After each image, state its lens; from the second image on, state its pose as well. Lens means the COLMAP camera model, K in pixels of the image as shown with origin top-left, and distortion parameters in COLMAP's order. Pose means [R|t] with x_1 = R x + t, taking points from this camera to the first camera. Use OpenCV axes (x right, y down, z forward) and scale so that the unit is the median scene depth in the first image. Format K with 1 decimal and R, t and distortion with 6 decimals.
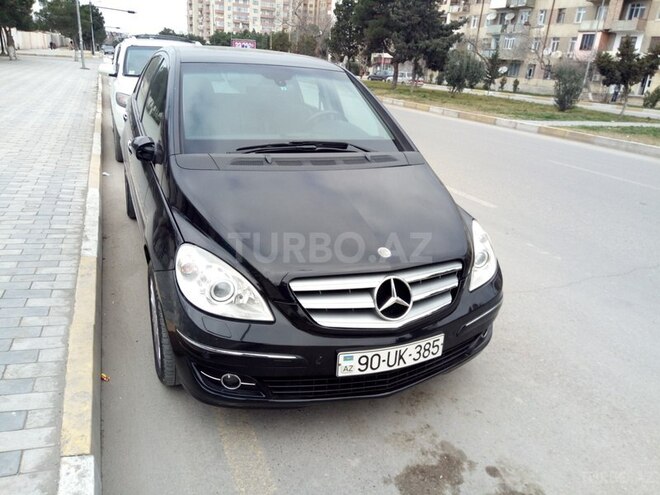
lens RADIAL K [[479.4, 0, 324.1], [0, 479.4, 241.8], [0, 0, 1]] dist [0.027033, -0.027091]
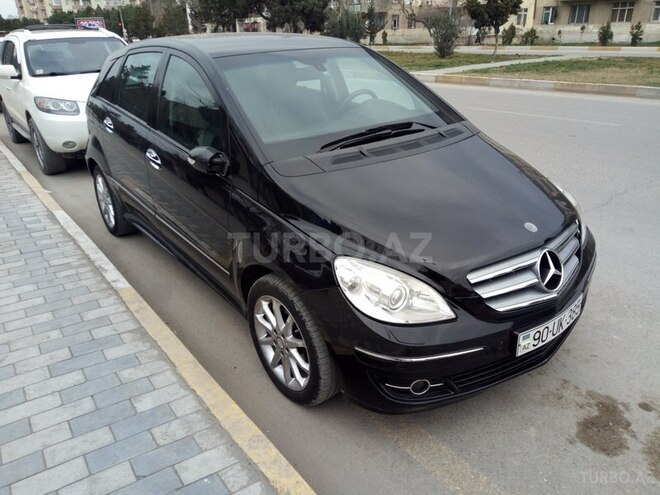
lens RADIAL K [[479.4, 0, 320.6], [0, 479.4, 240.1], [0, 0, 1]] dist [0.027033, -0.027091]
pose [[0.964023, -0.187601, 0.188321, -0.379491], [0.175998, 0.981398, 0.076705, -0.081866], [-0.199208, -0.040802, 0.979107, 0.072446]]
